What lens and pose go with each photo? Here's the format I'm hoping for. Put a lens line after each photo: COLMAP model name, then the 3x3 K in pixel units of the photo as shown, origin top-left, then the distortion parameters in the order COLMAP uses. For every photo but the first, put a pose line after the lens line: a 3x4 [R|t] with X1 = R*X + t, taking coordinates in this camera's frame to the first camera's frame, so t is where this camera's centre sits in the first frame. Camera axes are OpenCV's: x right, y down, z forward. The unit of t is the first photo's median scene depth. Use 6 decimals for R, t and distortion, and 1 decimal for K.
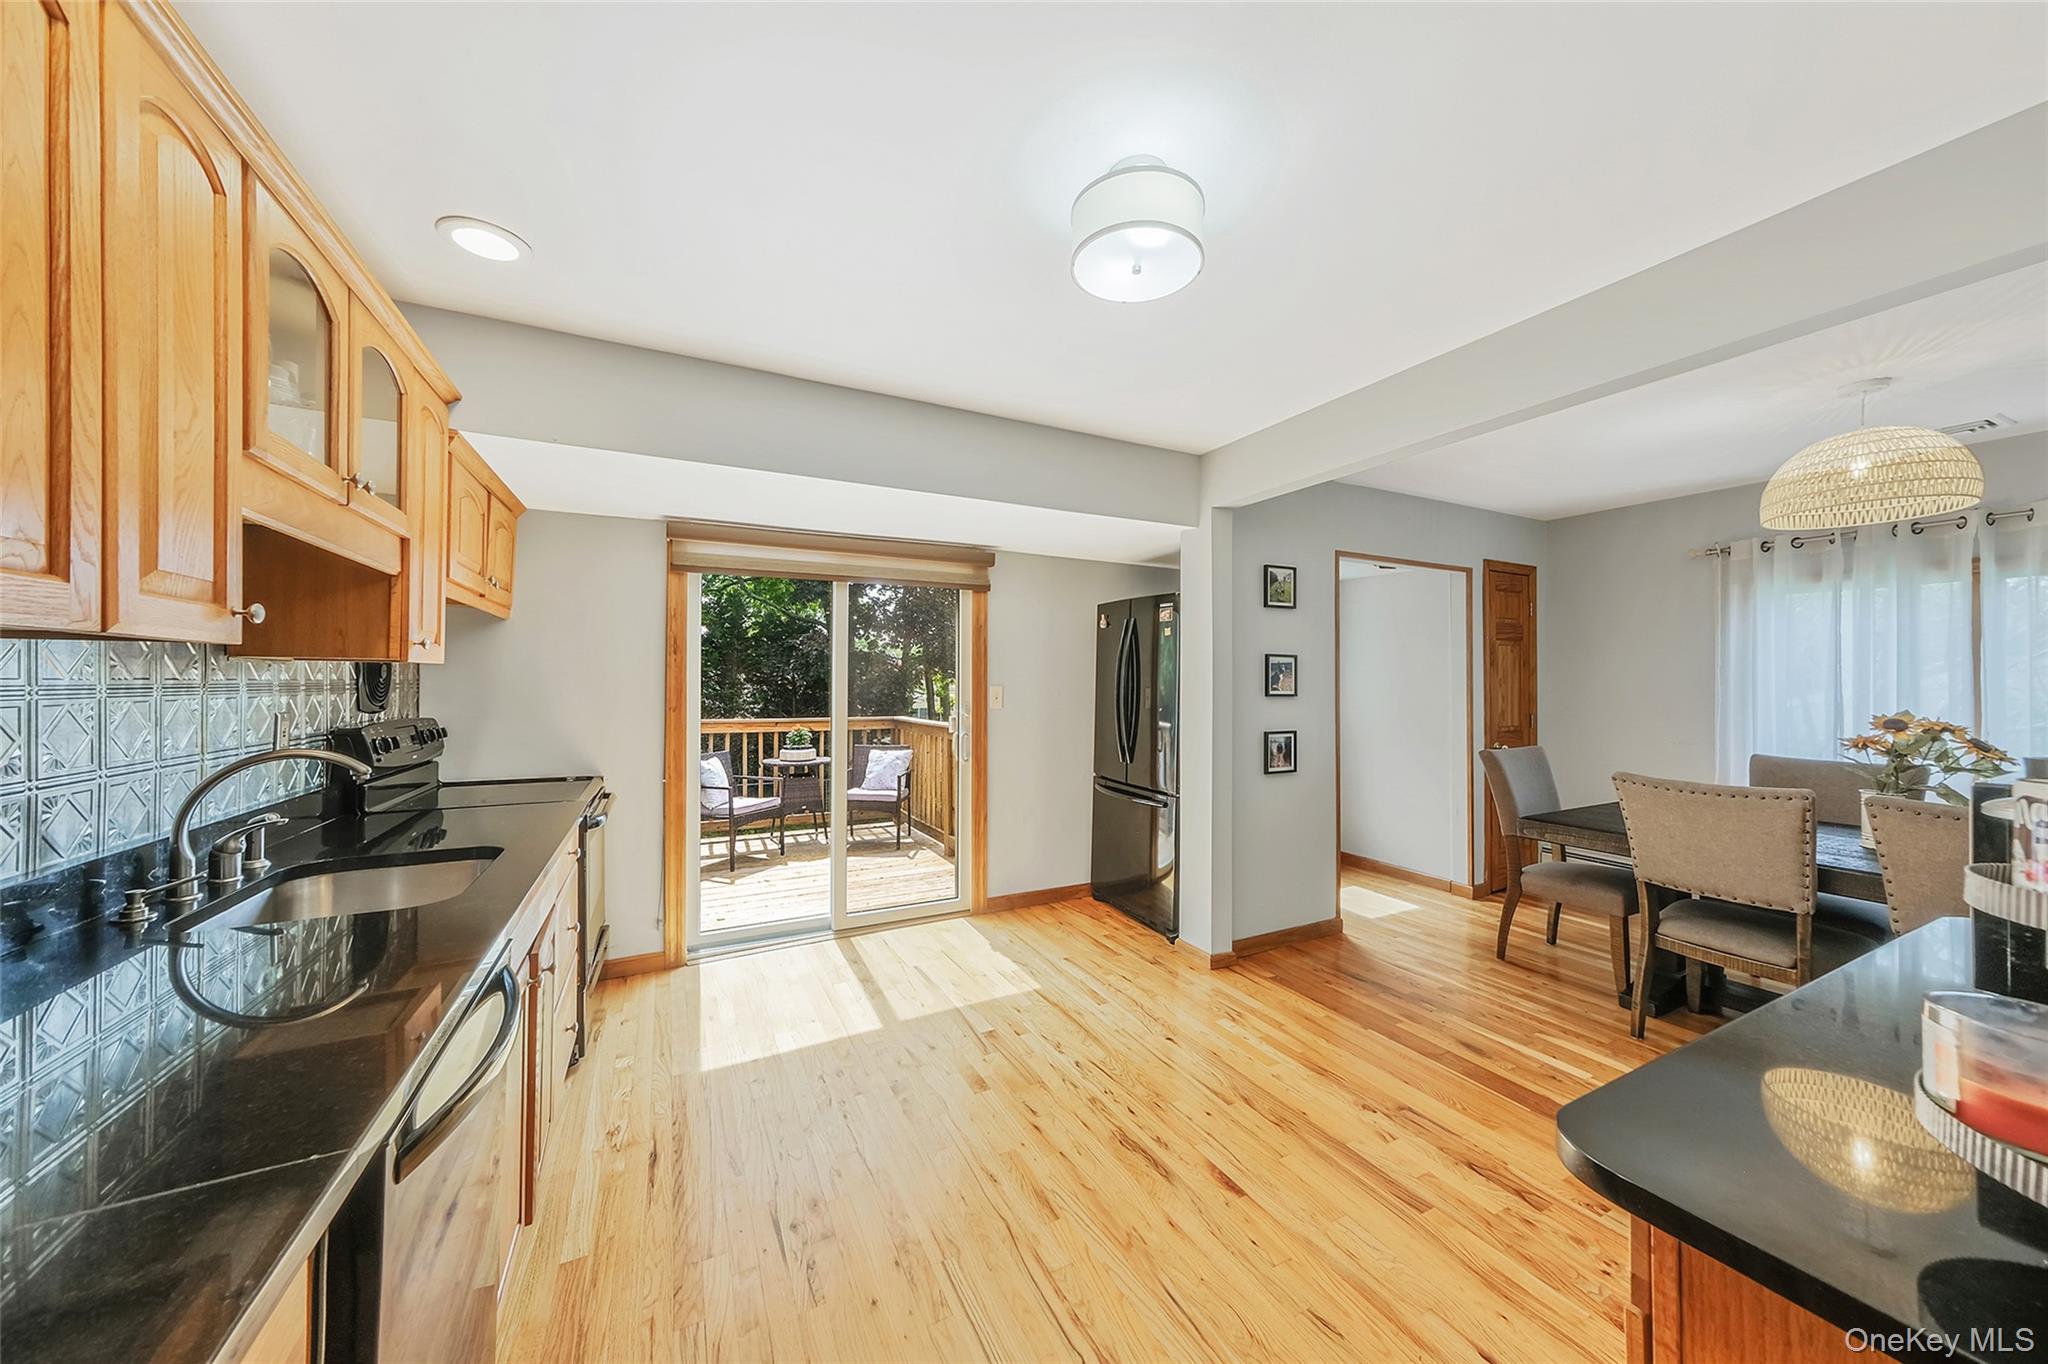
lens RADIAL K [[706.7, 0, 1026.2], [0, 706.7, 686.1], [0, 0, 1]] dist [0.007034, 0.000610]
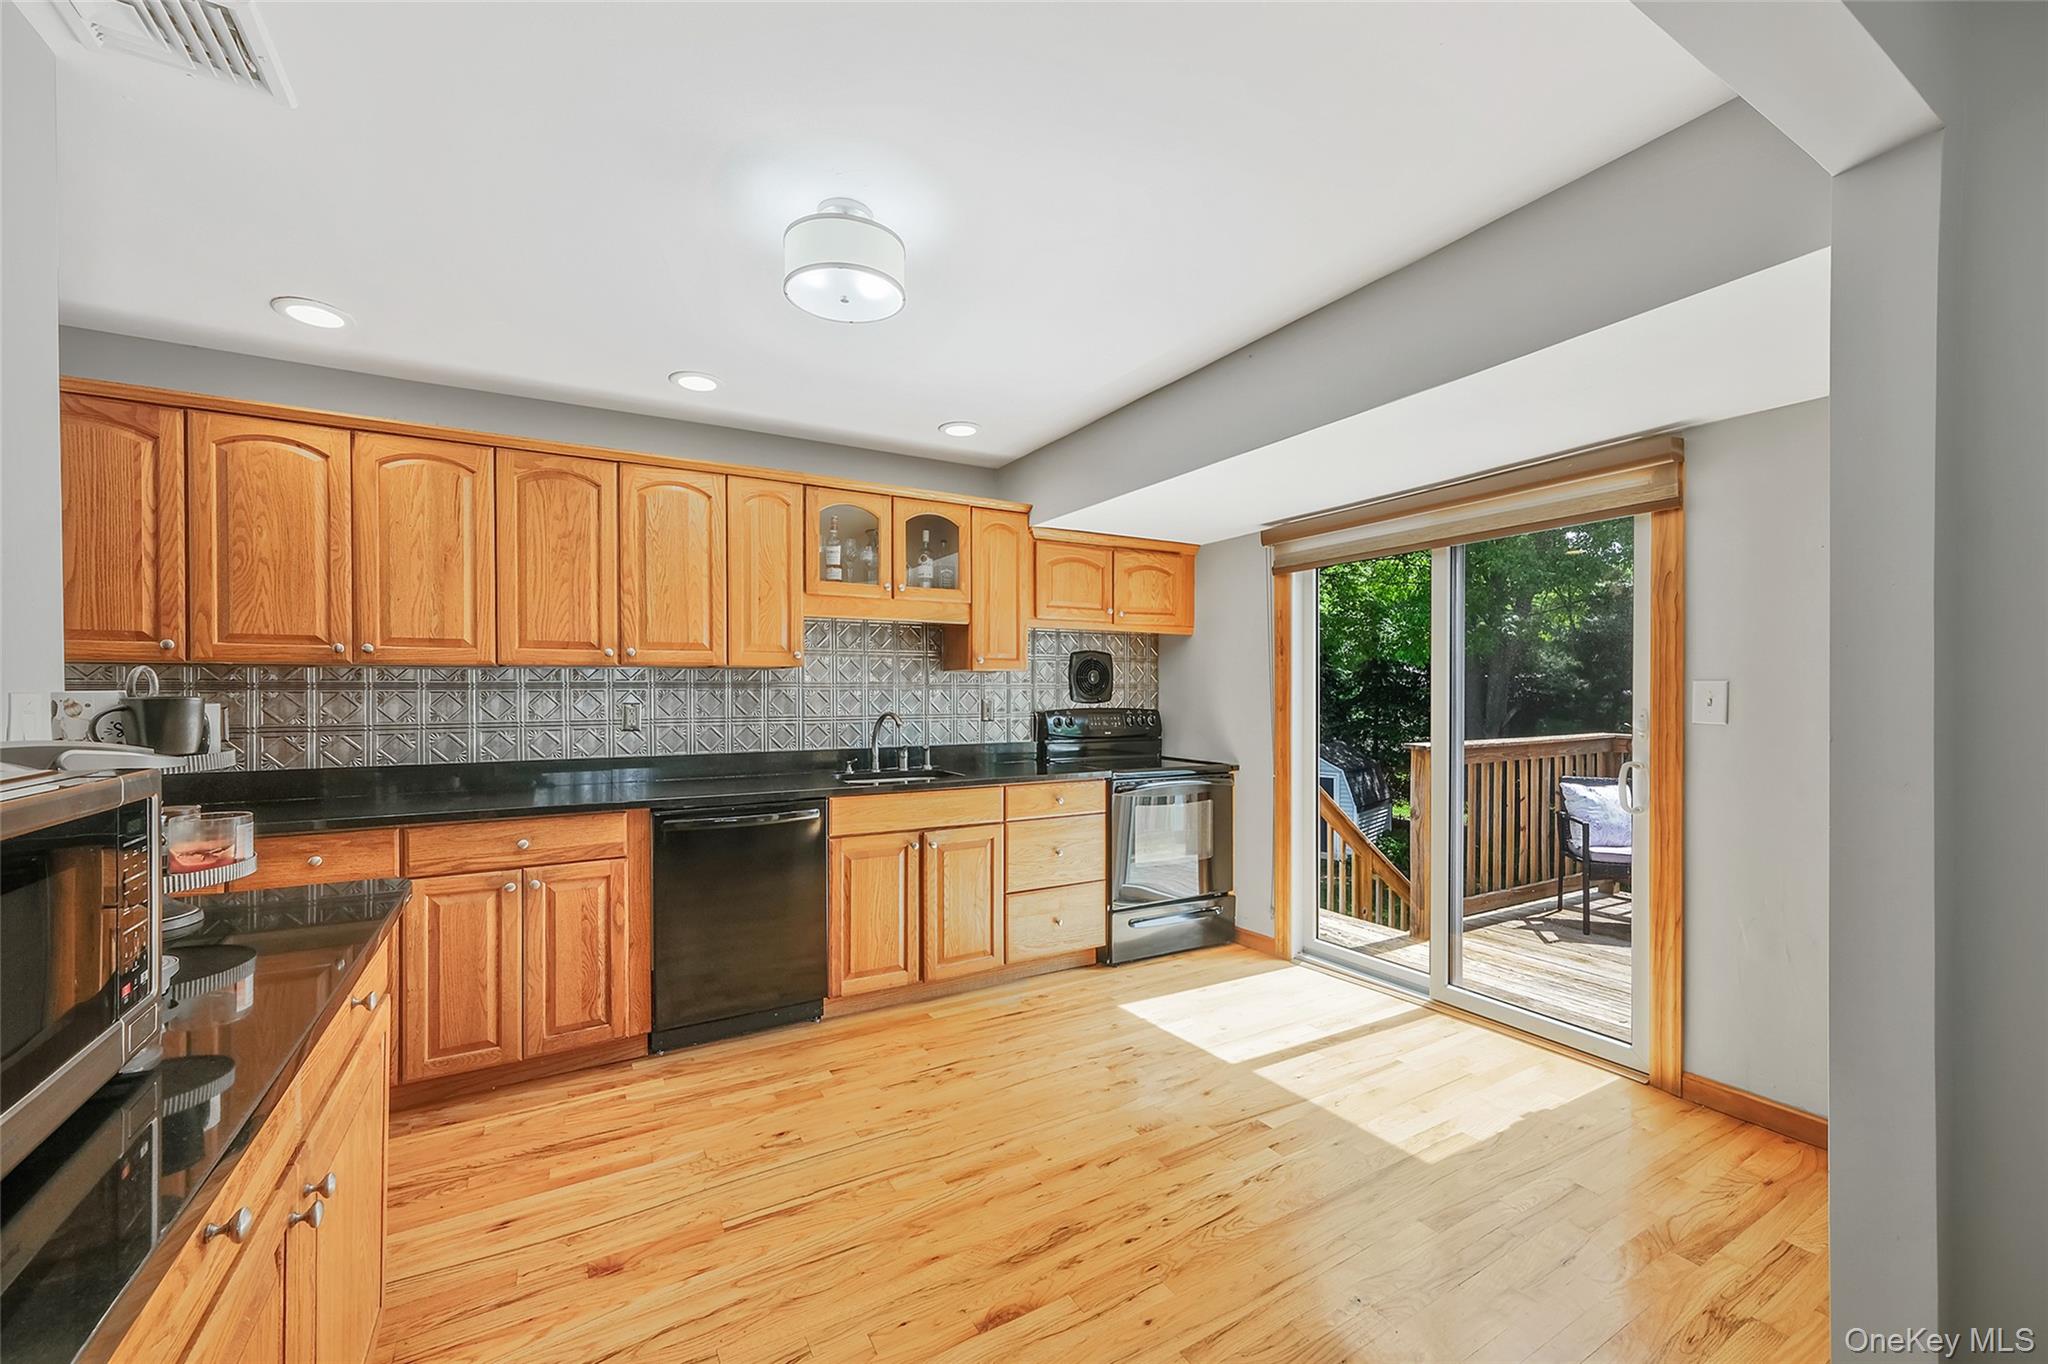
lens RADIAL K [[812.8, 0, 1015.8], [0, 812.8, 695.2], [0, 0, 1]] dist [0.008073, 0.002662]
pose [[0.046141, 0.000023, -0.998935, 0.671124], [-0.002295, 0.999997, -0.000083, 0.014903], [0.998932, 0.002297, 0.046141, 0.559003]]
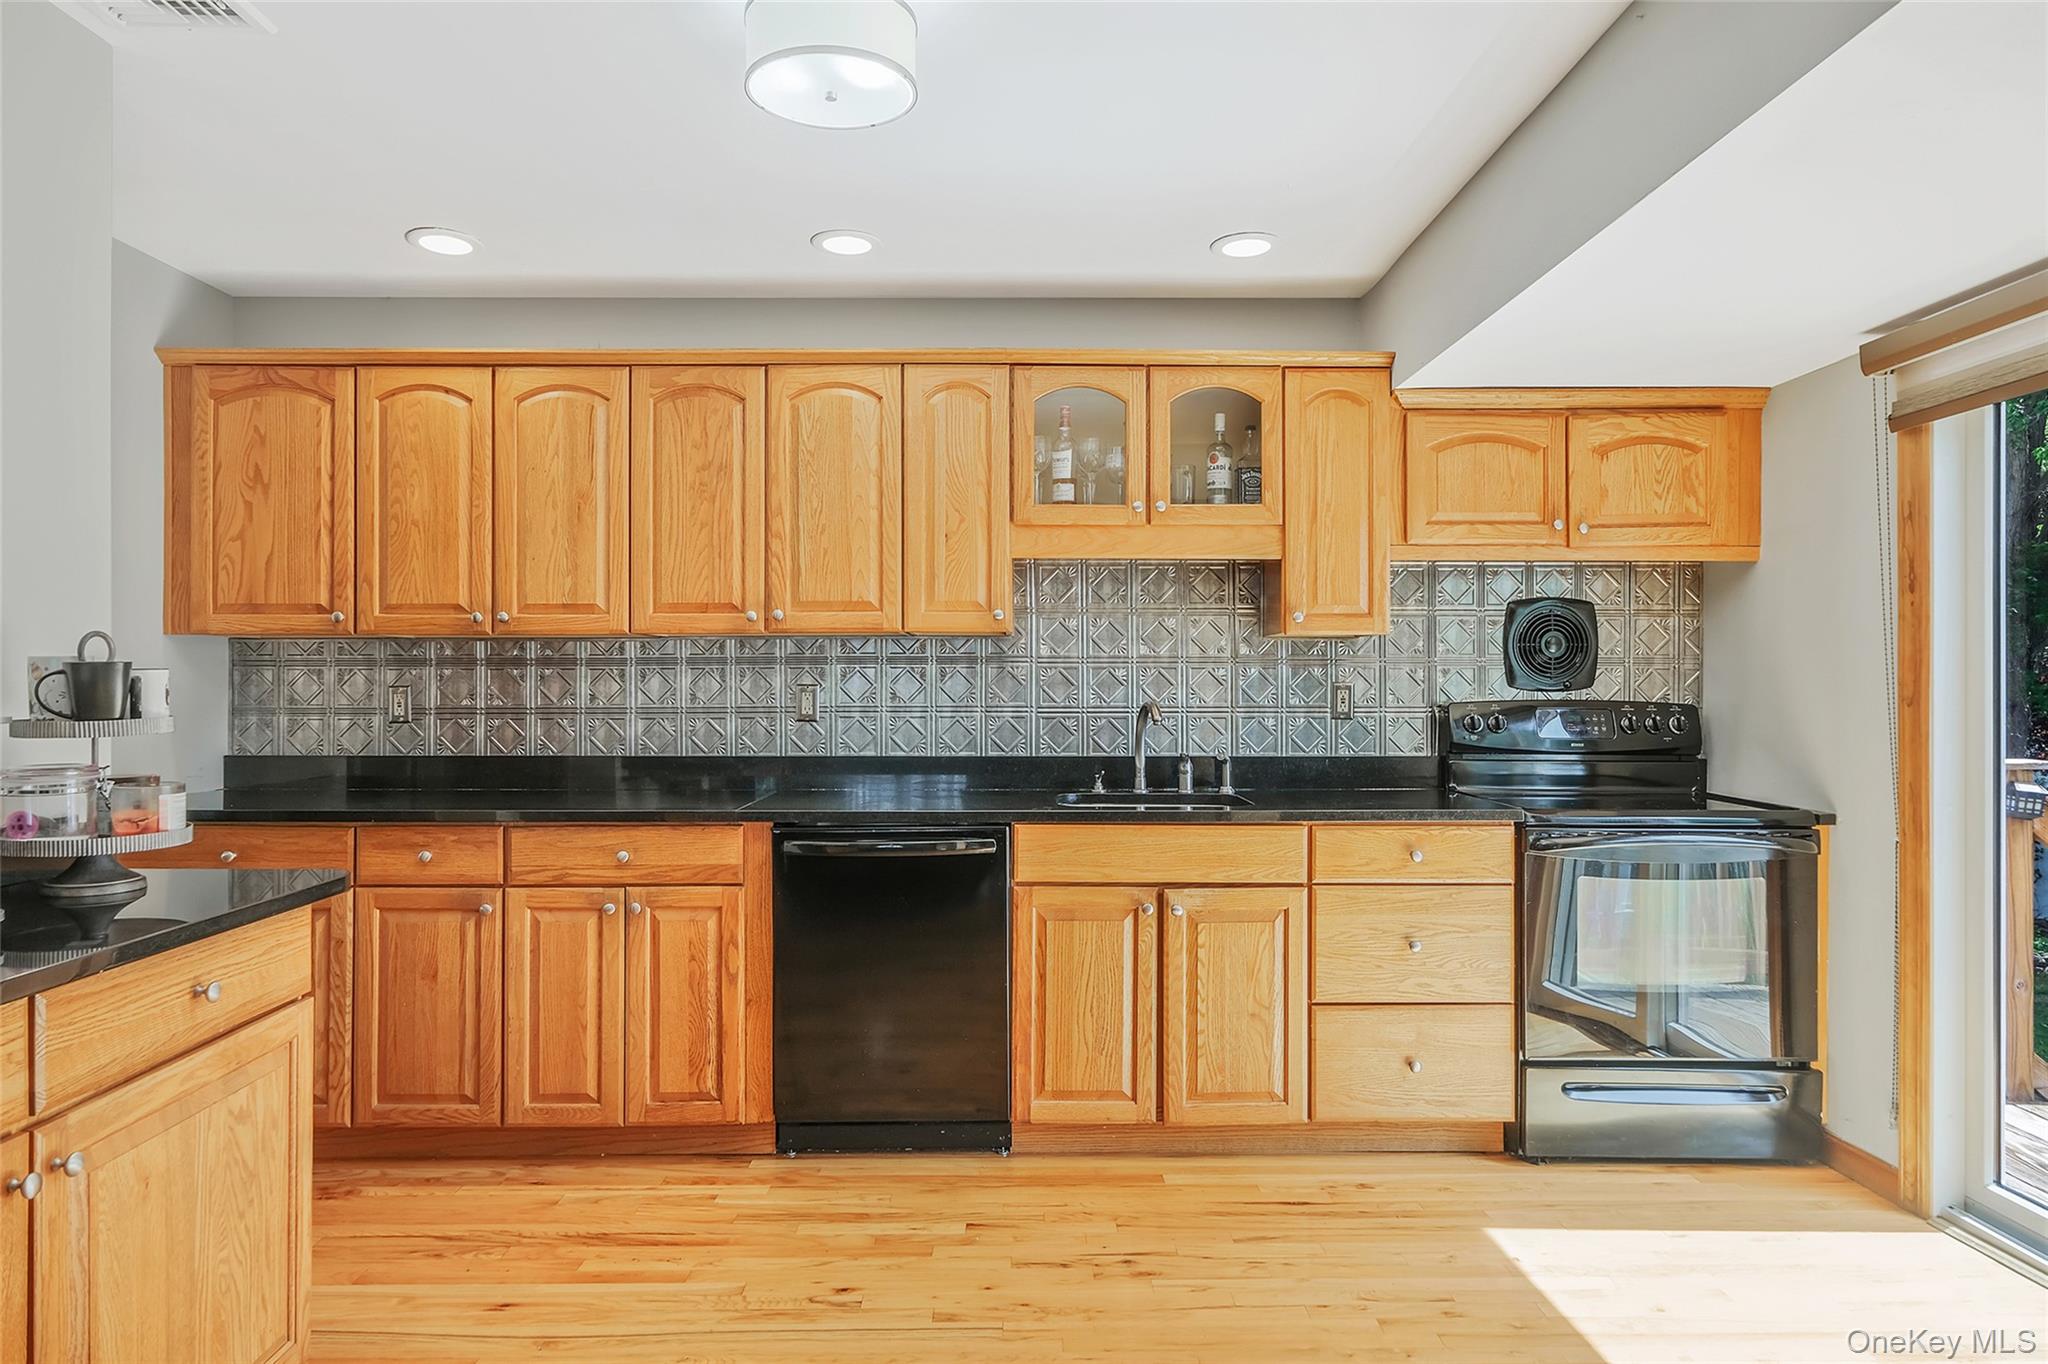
lens RADIAL K [[1269.0, 0, 1018.1], [0, 1269.0, 678.3], [0, 0, 1]] dist [0.001173, 0.003412]
pose [[-0.446249, -0.007645, -0.894876, 0.605181], [-0.006289, 0.999966, -0.005407, 0.025450], [0.894887, 0.003216, -0.446282, 0.834182]]
